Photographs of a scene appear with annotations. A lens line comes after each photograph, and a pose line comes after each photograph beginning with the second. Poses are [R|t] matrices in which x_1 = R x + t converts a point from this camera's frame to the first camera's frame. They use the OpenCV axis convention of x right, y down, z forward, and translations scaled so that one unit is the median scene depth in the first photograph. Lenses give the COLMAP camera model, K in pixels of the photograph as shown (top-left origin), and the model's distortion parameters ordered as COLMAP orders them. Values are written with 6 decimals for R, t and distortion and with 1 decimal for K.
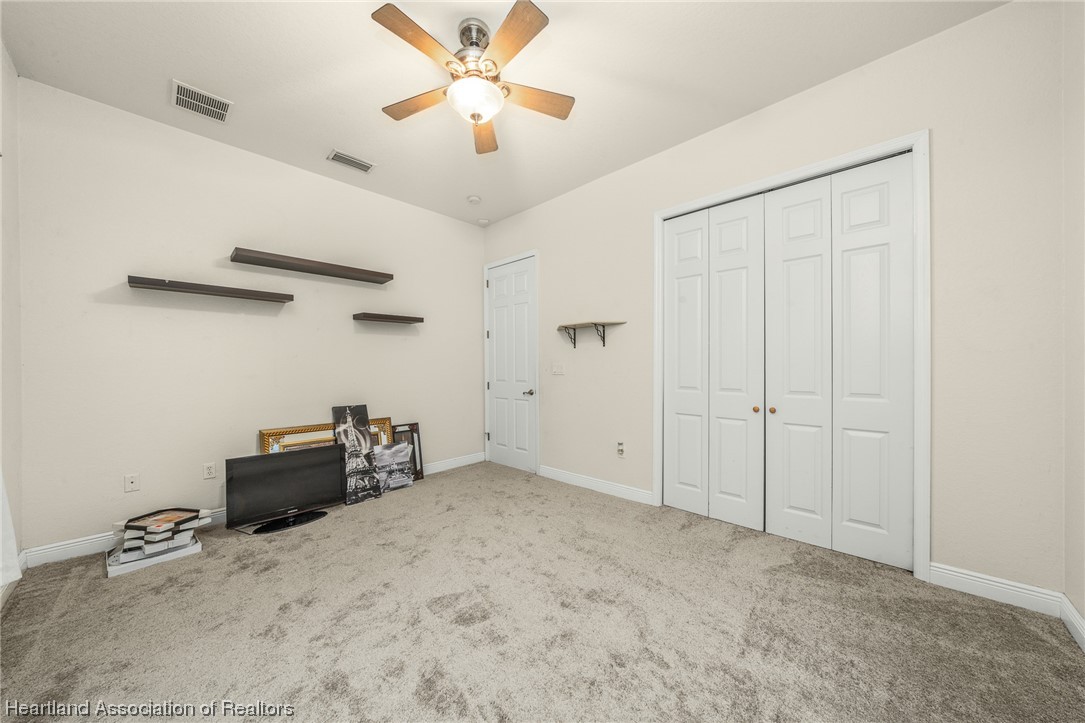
lens RADIAL K [[374.1, 0, 537.2], [0, 374.1, 362.7], [0, 0, 1]] dist [-0.008883, 0.001863]
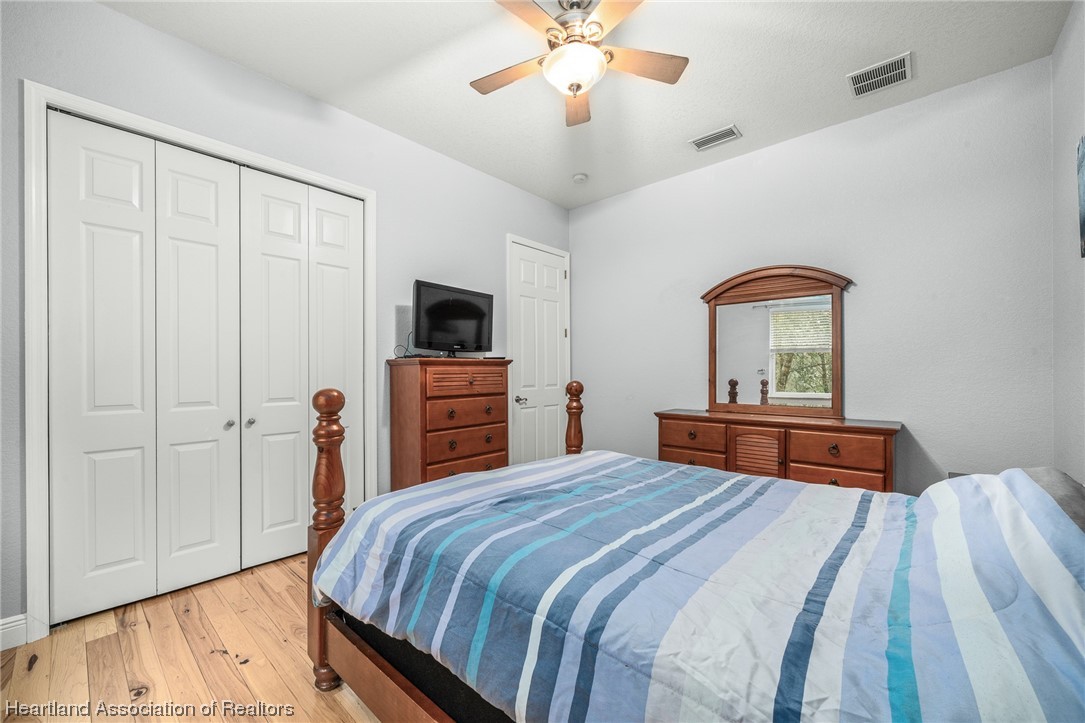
lens RADIAL K [[428.3, 0, 541.3], [0, 428.3, 371.7], [0, 0, 1]] dist [-0.000195, -0.000032]
pose [[-0.016143, -0.008303, 0.999835, -0.575295], [-0.000847, 0.999965, 0.008291, 0.002673], [-0.999869, -0.000713, -0.016150, 0.545918]]
